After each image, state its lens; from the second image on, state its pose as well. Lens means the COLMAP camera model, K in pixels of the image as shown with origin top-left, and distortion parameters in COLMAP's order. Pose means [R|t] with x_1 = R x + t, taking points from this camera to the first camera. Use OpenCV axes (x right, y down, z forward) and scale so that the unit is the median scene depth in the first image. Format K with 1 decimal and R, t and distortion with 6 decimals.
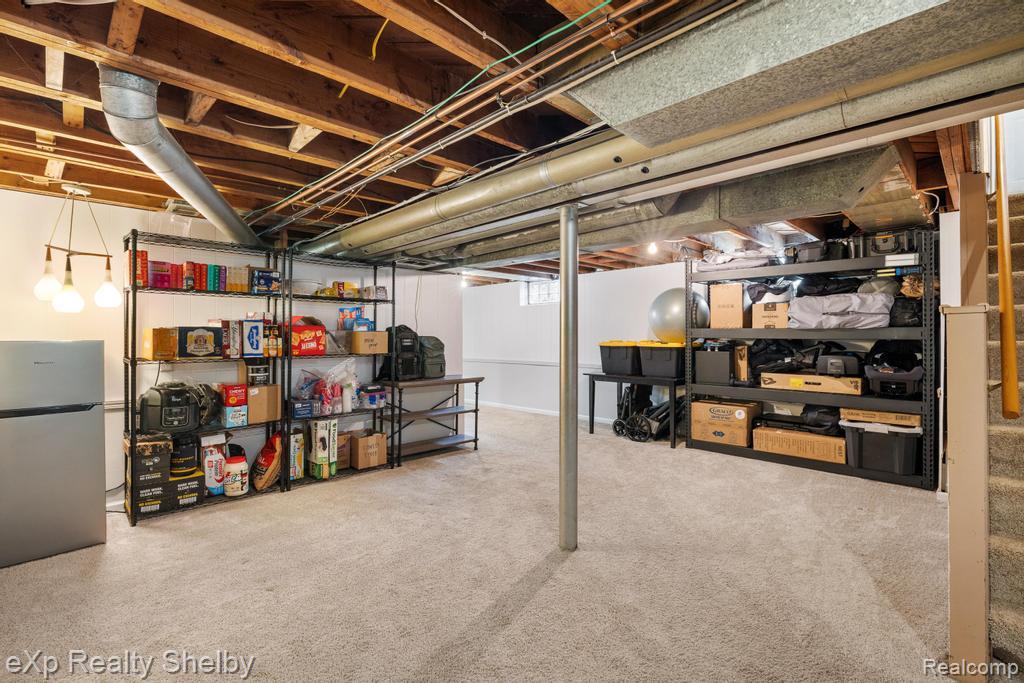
lens RADIAL K [[471.6, 0, 511.7], [0, 471.6, 336.3], [0, 0, 1]] dist [-0.015733, -0.000231]
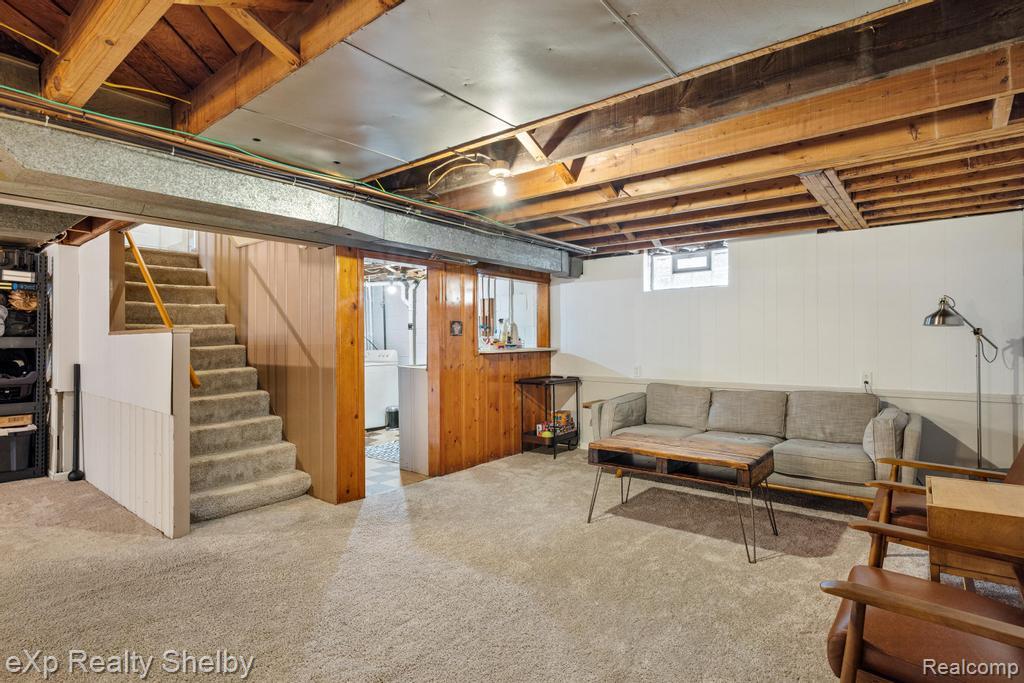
lens RADIAL K [[515.0, 0, 513.9], [0, 515.0, 337.1], [0, 0, 1]] dist [-0.019507, -0.000648]
pose [[-0.116329, 0.008760, 0.993172, -0.491156], [0.002629, 0.999960, -0.008512, -0.005894], [-0.993207, 0.001620, -0.116348, -0.028717]]
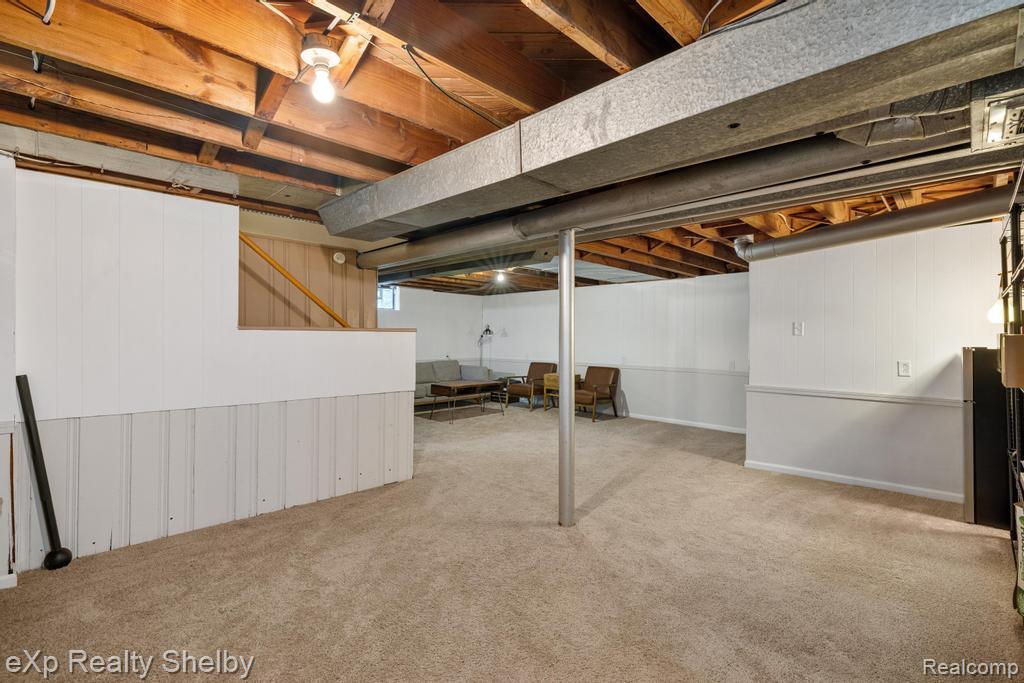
lens RADIAL K [[471.6, 0, 515.7], [0, 471.6, 333.8], [0, 0, 1]] dist [-0.015733, -0.000231]
pose [[-0.999613, -0.007823, -0.026708, 0.243135], [-0.007734, 0.999964, -0.003433, -0.027750], [0.026734, -0.003225, -0.999637, 1.608805]]
